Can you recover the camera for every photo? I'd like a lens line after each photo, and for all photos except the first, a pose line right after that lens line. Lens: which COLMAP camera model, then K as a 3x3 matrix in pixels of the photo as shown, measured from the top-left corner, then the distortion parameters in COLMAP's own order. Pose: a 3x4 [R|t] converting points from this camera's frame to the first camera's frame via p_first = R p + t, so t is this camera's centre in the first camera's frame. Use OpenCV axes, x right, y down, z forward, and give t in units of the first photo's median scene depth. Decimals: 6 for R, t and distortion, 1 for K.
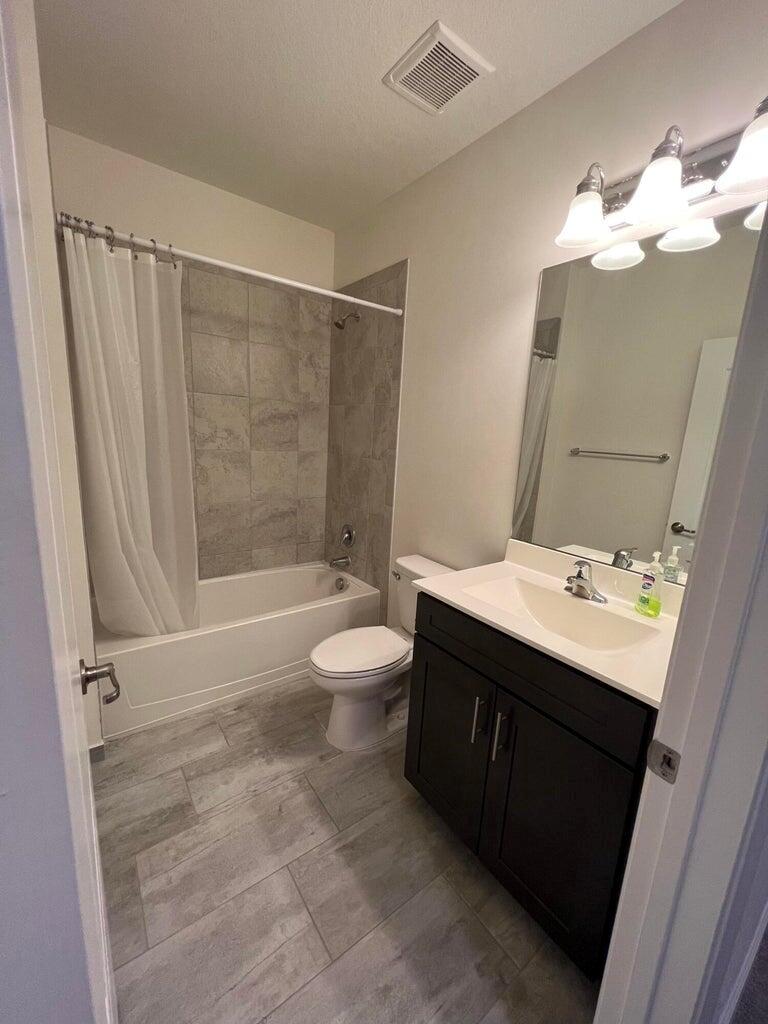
lens RADIAL K [[411.1, 0, 383.0], [0, 411.1, 513.1], [0, 0, 1]] dist [-0.000292, 0.000585]
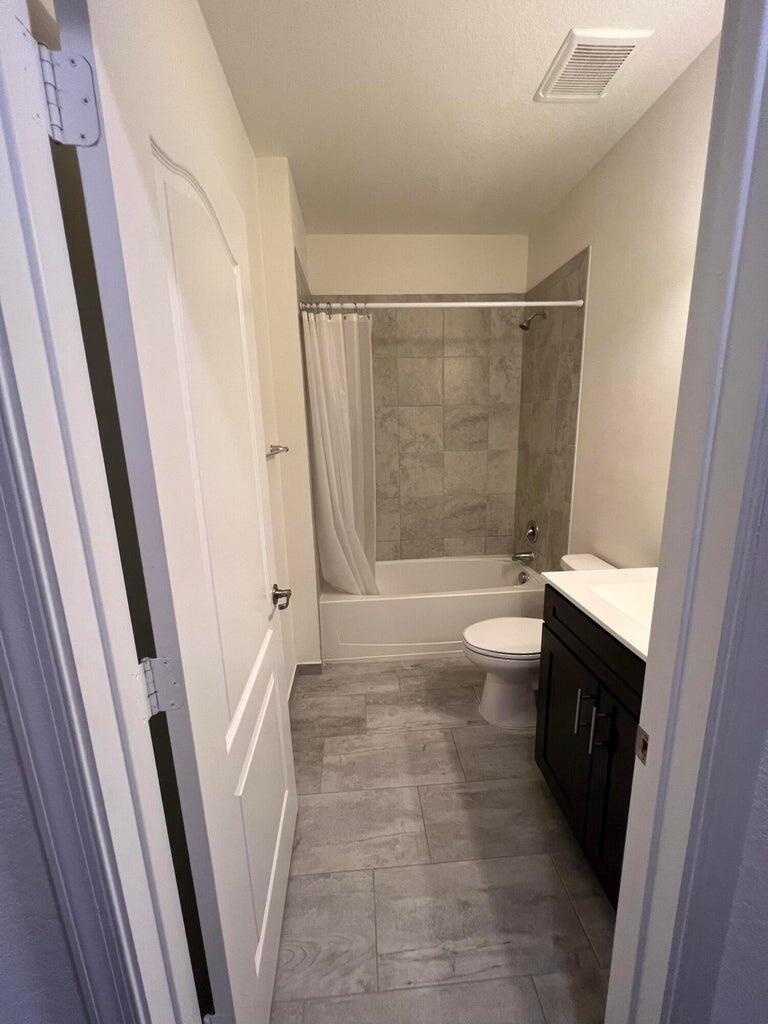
lens RADIAL K [[410.5, 0, 383.1], [0, 410.5, 513.3], [0, 0, 1]] dist [-0.001033, 0.000580]
pose [[0.839655, 0.039484, -0.541683, 0.231997], [-0.035327, 0.999212, 0.018075, 0.007374], [0.541970, 0.003959, 0.840388, -0.077307]]
